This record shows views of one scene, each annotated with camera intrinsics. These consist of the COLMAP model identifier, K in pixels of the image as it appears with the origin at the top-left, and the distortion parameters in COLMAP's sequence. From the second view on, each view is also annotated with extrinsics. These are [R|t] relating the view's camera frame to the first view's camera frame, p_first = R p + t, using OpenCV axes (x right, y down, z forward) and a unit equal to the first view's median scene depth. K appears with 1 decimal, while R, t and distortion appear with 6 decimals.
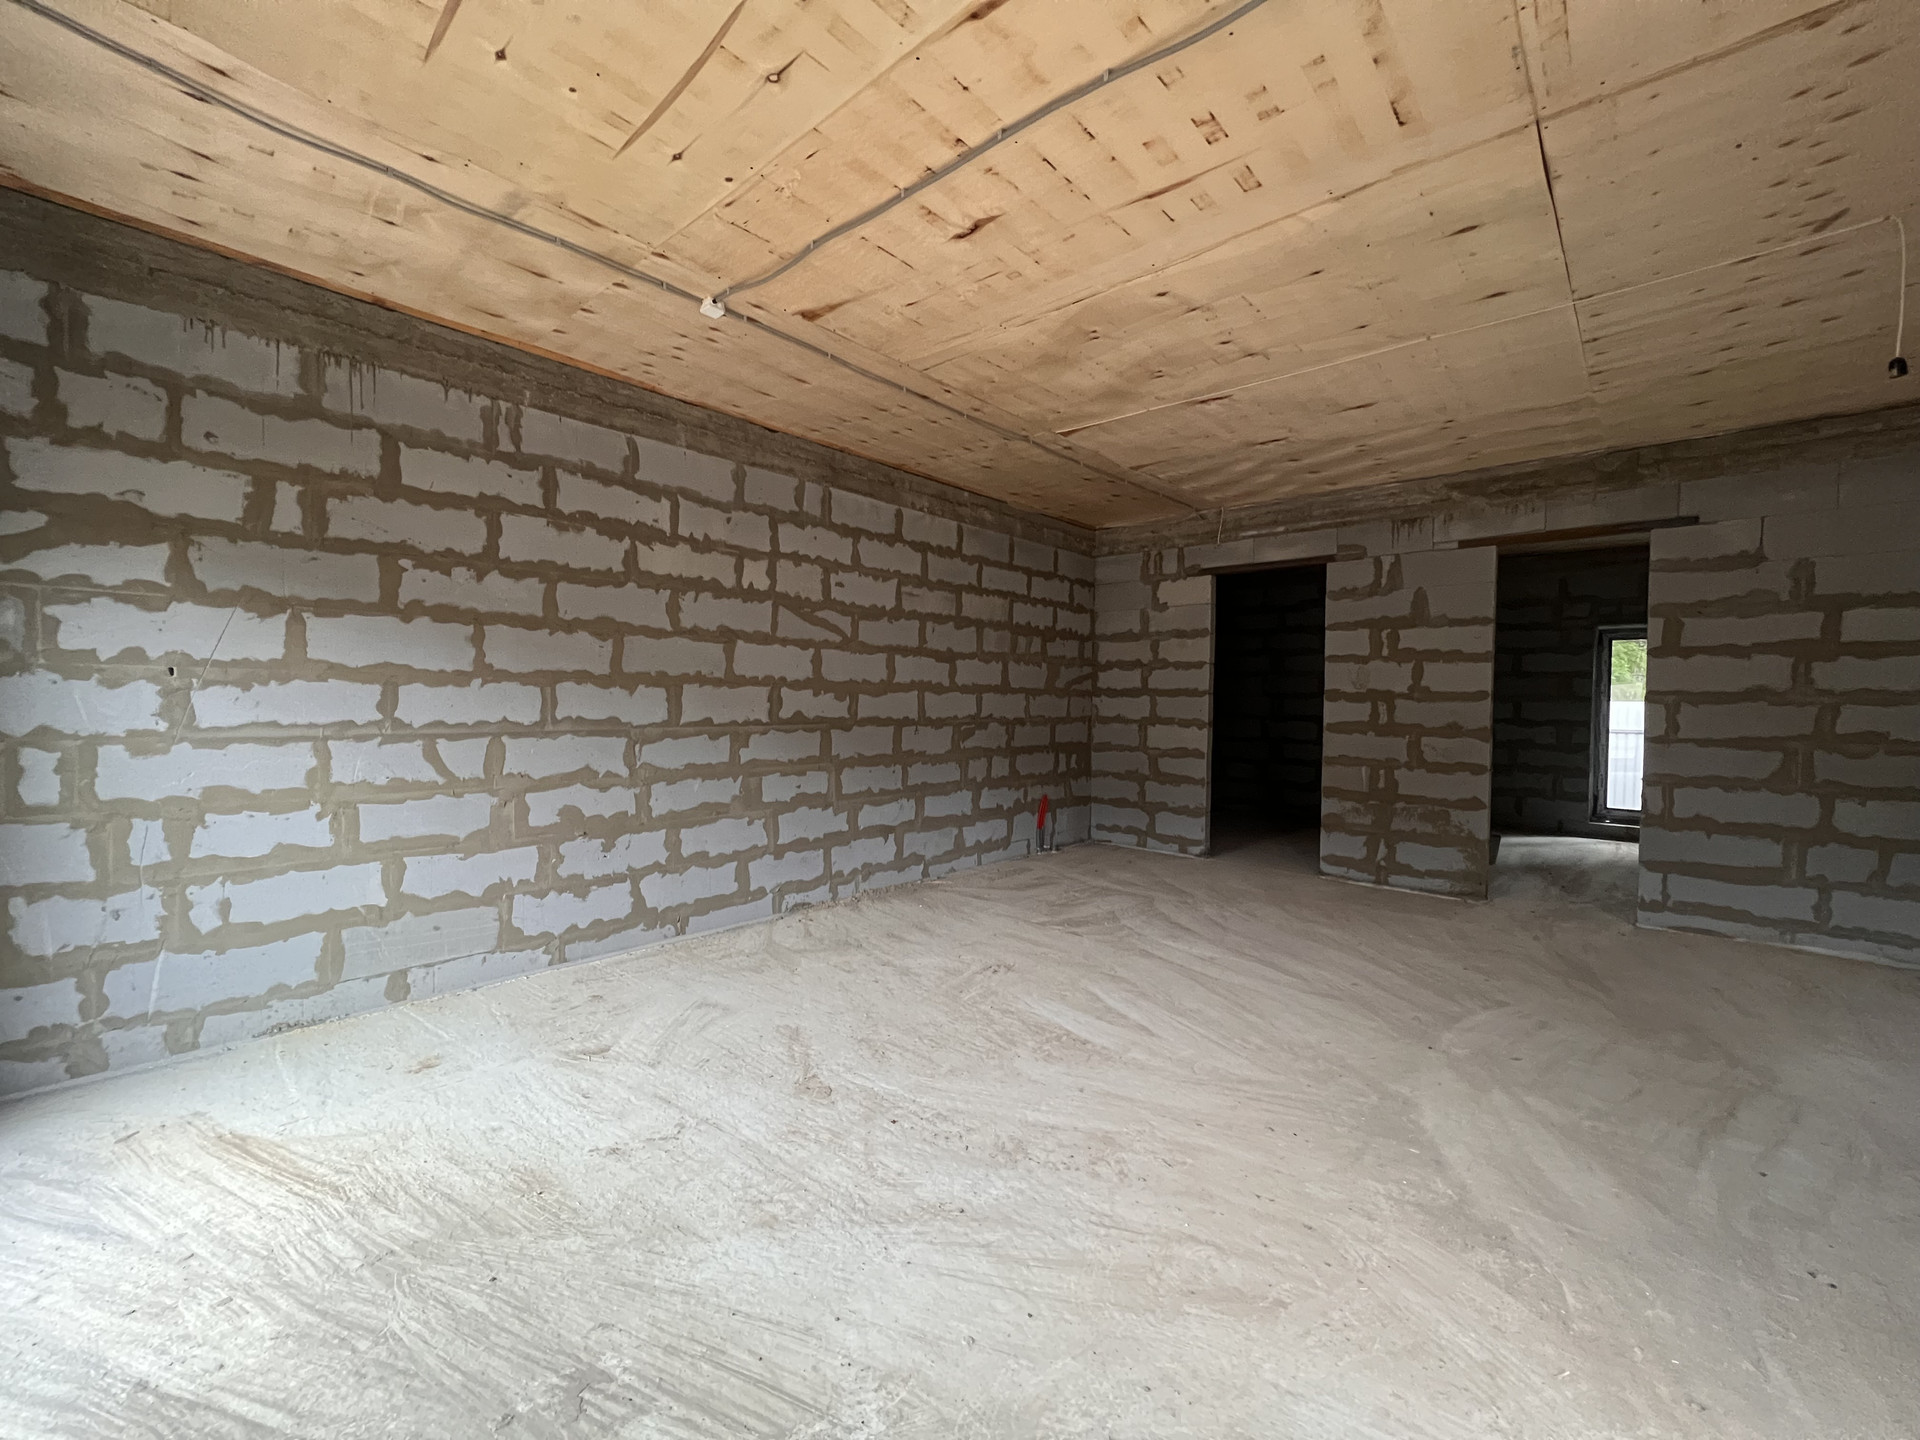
lens RADIAL K [[766.2, 0, 959.5], [0, 766.2, 716.1], [0, 0, 1]] dist [-0.001033, 0.000329]
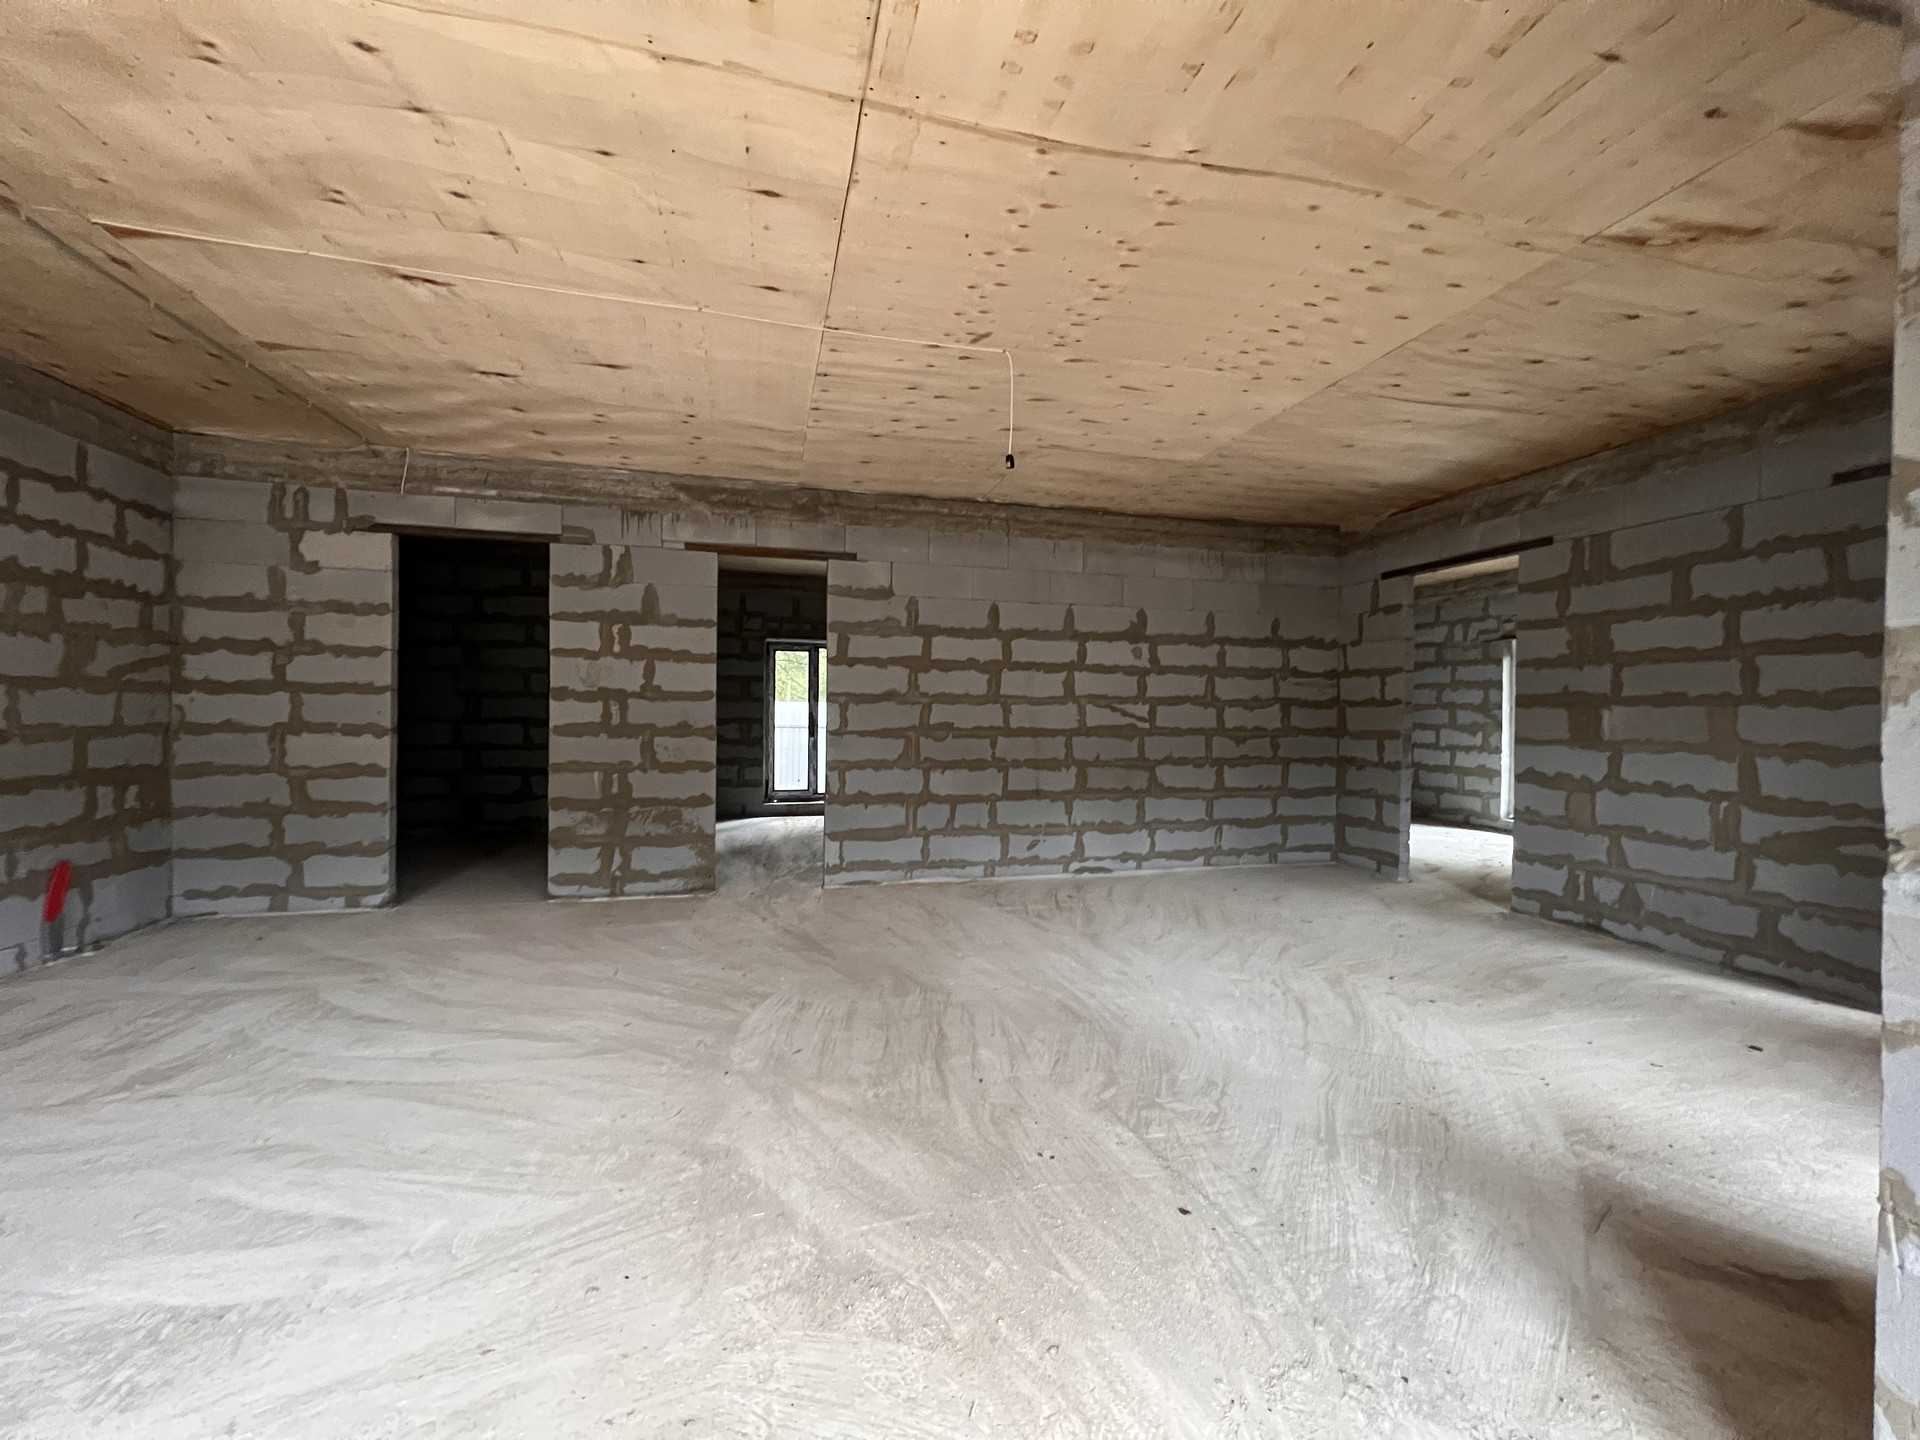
lens RADIAL K [[766.2, 0, 959.5], [0, 766.2, 716.1], [0, 0, 1]] dist [-0.001033, 0.000329]
pose [[0.547572, -0.013427, 0.836651, -0.000530], [0.014491, 0.999873, 0.006563, -0.000498], [-0.836633, 0.008531, 0.547698, 0.141456]]
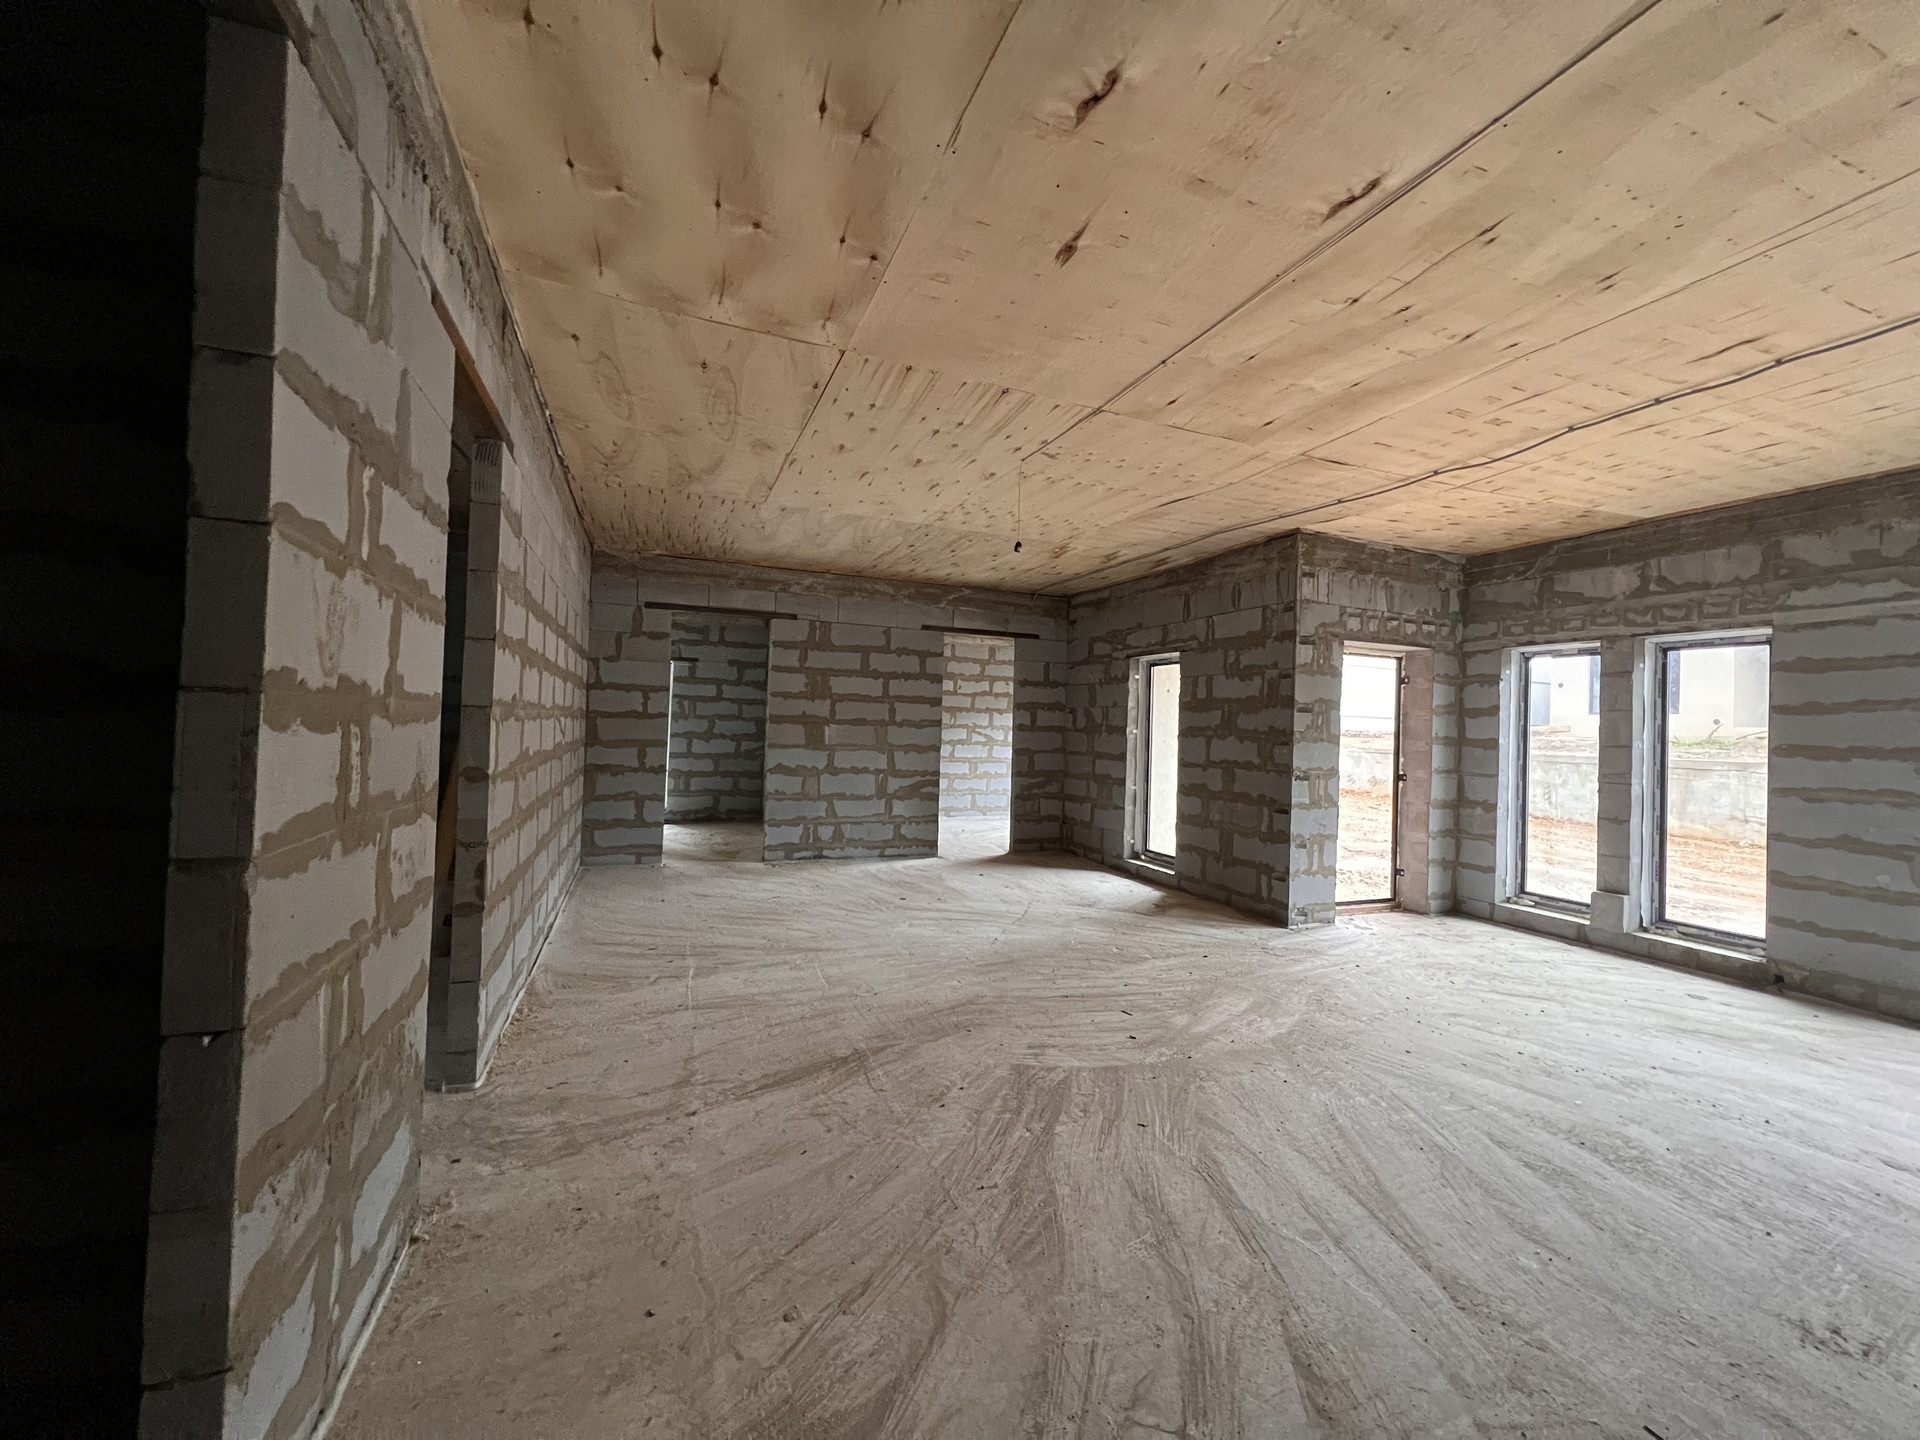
lens RADIAL K [[766.2, 0, 959.5], [0, 766.2, 716.1], [0, 0, 1]] dist [-0.001033, 0.000329]
pose [[-0.898817, -0.034563, 0.436960, 0.251561], [-0.033805, 0.999383, 0.009513, -0.033729], [-0.437019, -0.006221, -0.899431, 1.208146]]
